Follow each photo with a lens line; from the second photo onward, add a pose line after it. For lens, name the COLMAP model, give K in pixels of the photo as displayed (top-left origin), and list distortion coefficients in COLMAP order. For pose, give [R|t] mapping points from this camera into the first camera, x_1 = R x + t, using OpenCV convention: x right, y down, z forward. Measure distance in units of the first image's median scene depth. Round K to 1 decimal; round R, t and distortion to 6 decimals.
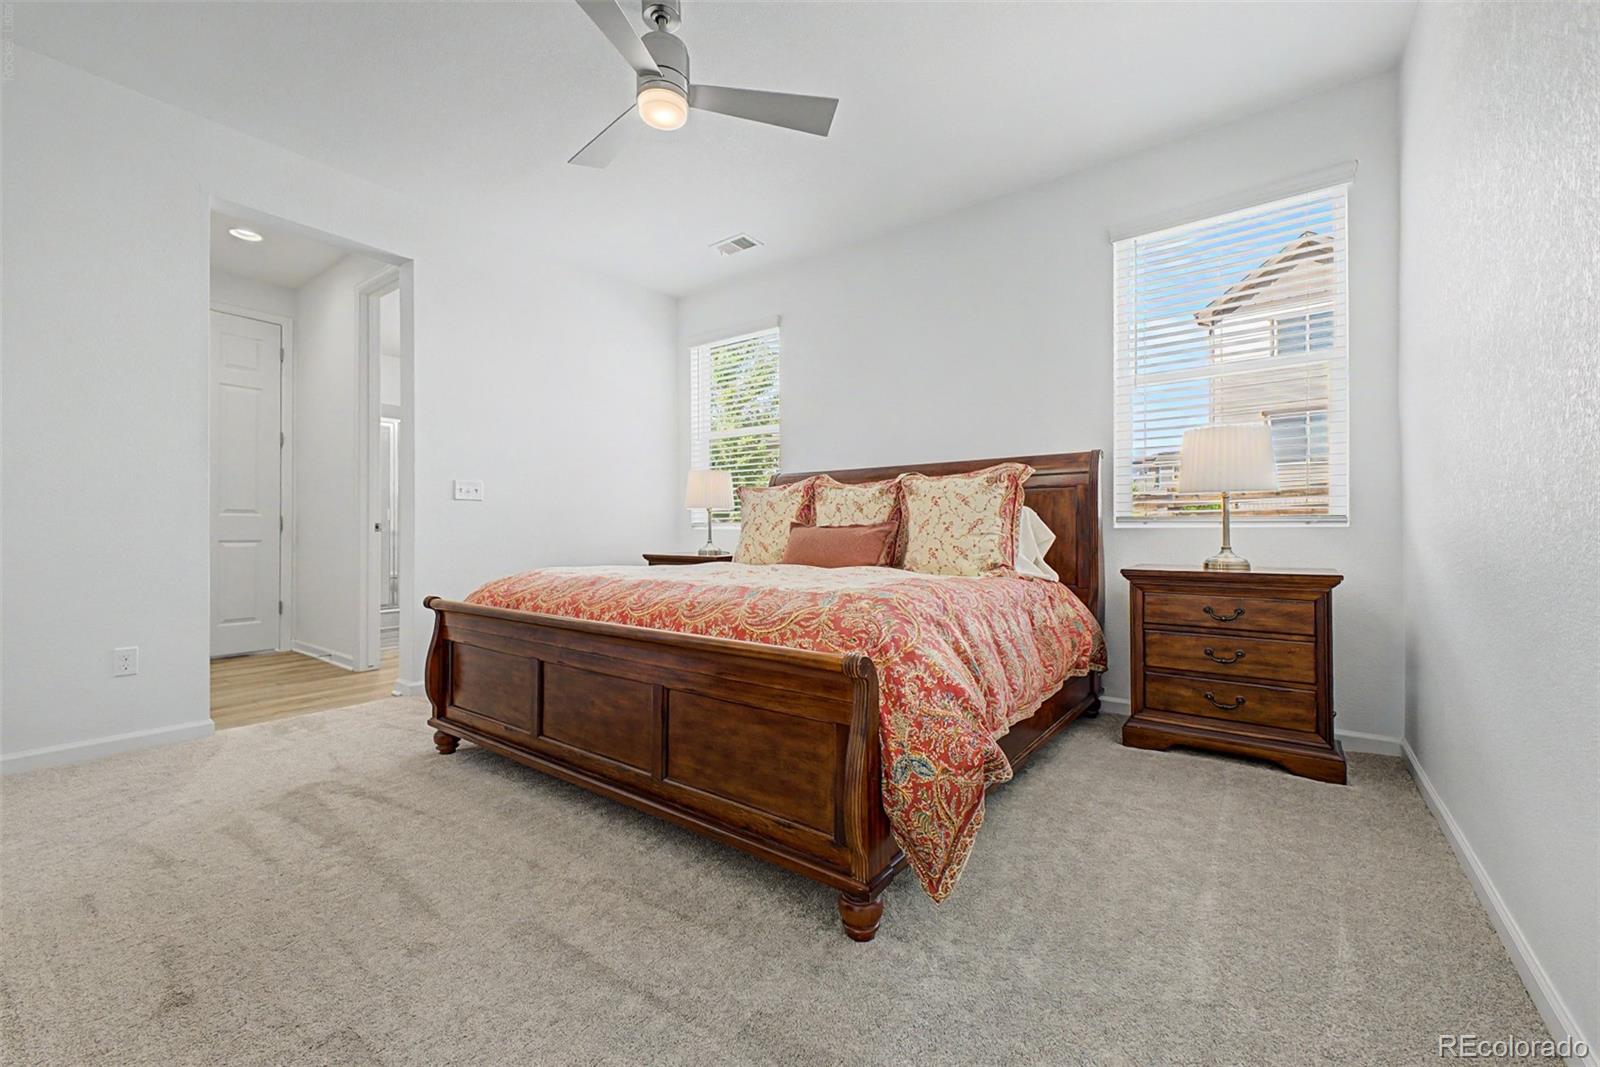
lens RADIAL K [[630.1, 0, 798.6], [0, 630.1, 531.6], [0, 0, 1]] dist [0.013051, -0.003258]
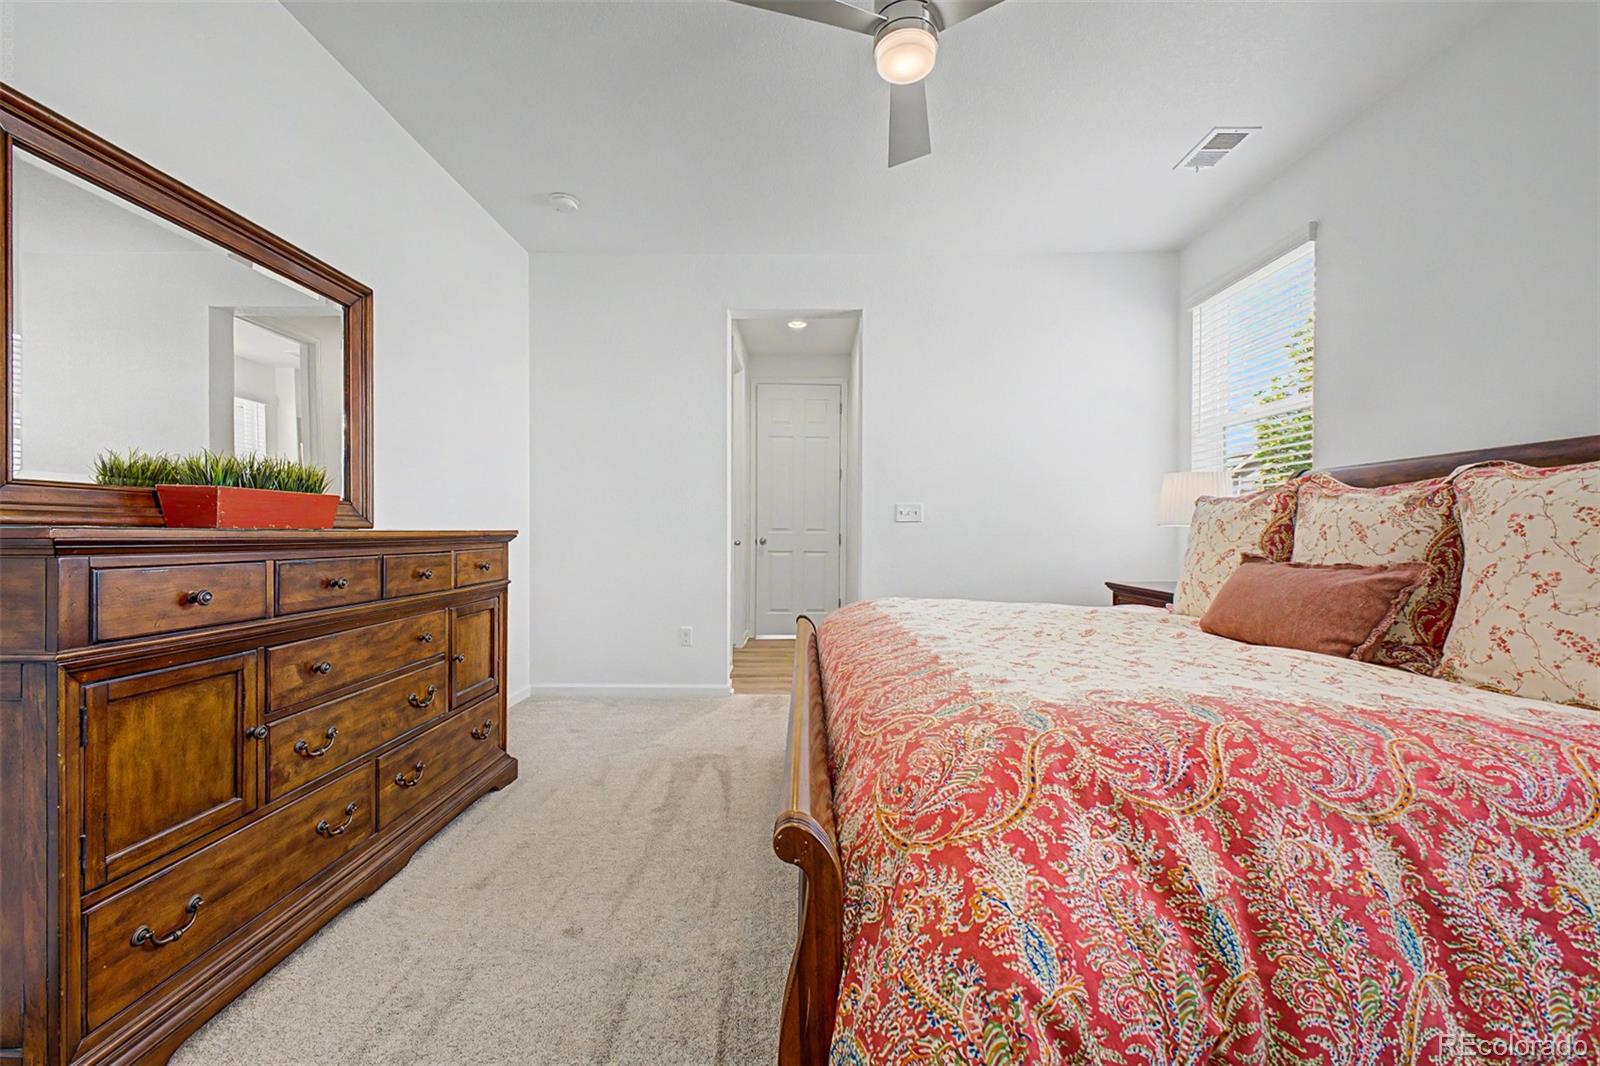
lens RADIAL K [[630.1, 0, 800.2], [0, 630.1, 530.5], [0, 0, 1]] dist [0.013051, -0.003258]
pose [[0.583653, 0.000085, -0.812003, 0.265081], [-0.003234, 0.999992, -0.002220, -0.038065], [0.811997, 0.003922, 0.583648, 0.286071]]
